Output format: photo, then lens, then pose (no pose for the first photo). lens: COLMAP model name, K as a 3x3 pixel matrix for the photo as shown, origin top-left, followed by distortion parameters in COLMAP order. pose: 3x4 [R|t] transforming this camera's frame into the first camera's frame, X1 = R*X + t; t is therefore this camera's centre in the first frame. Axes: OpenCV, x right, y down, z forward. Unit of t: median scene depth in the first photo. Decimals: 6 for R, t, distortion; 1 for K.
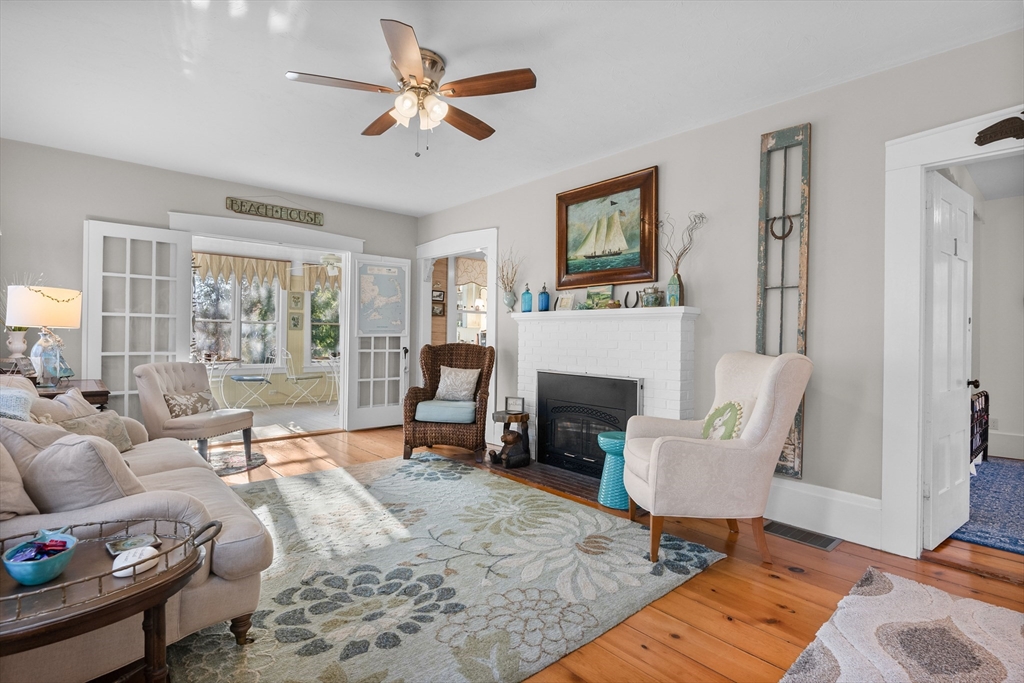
lens RADIAL K [[502.9, 0, 512.0], [0, 502.9, 337.1], [0, 0, 1]] dist [-0.000473, -0.000512]
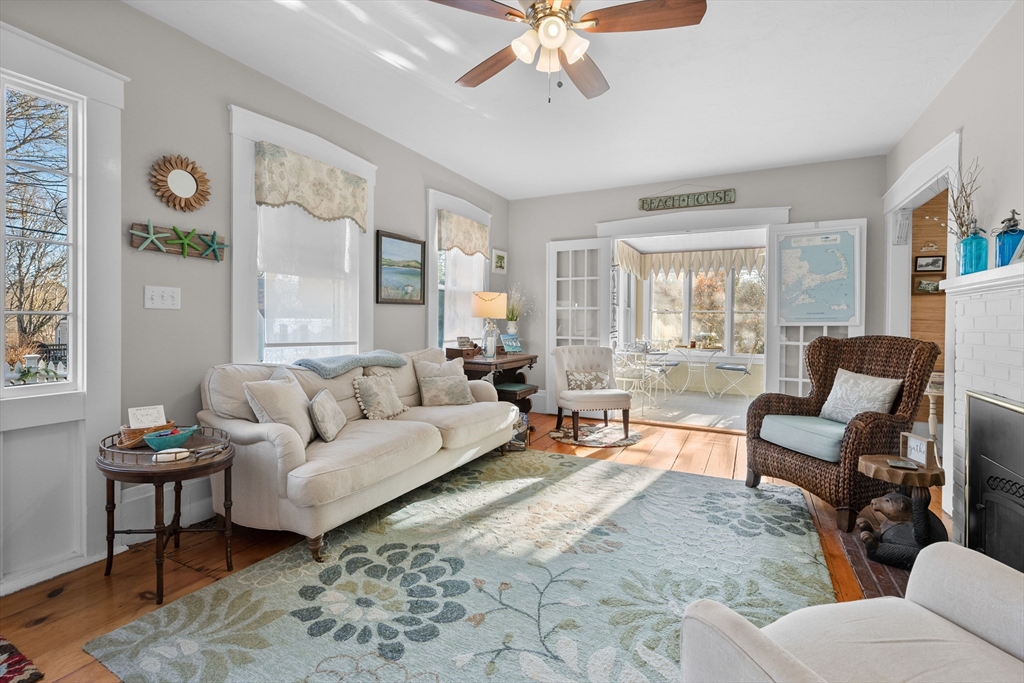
lens RADIAL K [[456.3, 0, 510.9], [0, 456.3, 326.1], [0, 0, 1]] dist [-0.001183, 0.000441]
pose [[0.372413, 0.003613, -0.928060, 0.339893], [-0.006967, 0.999975, 0.001098, 0.003095], [0.928041, 0.006057, 0.372429, 0.472936]]
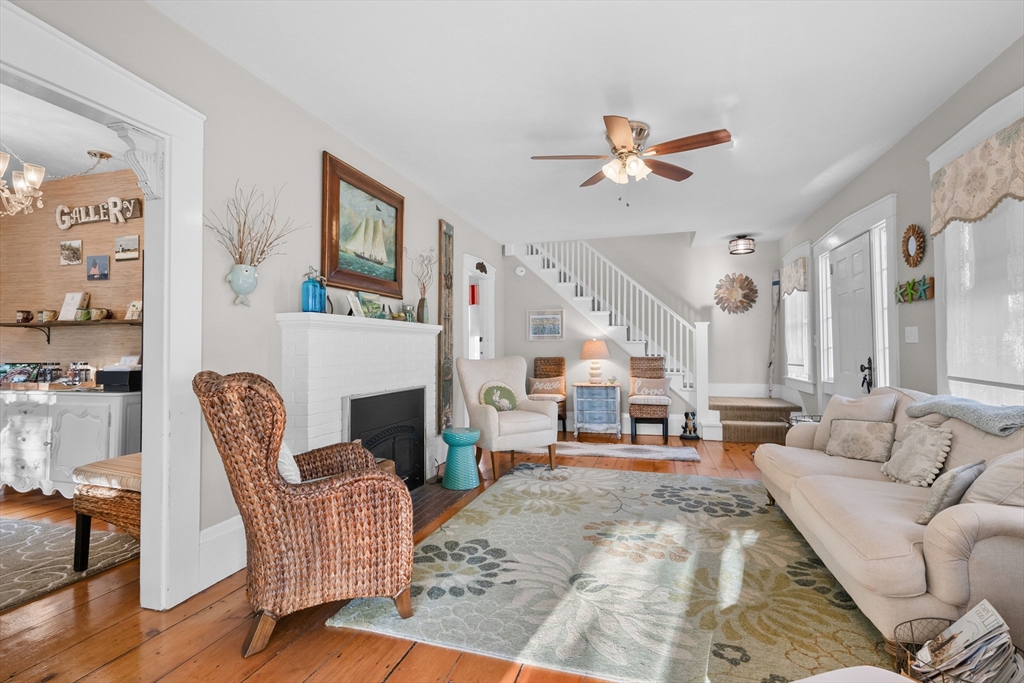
lens RADIAL K [[502.9, 0, 511.0], [0, 502.9, 337.8], [0, 0, 1]] dist [-0.000473, -0.000512]
pose [[-0.542654, 0.007041, 0.839927, -0.763333], [-0.002443, 0.999947, -0.009961, -0.014102], [-0.839953, -0.007457, -0.542608, 1.363011]]
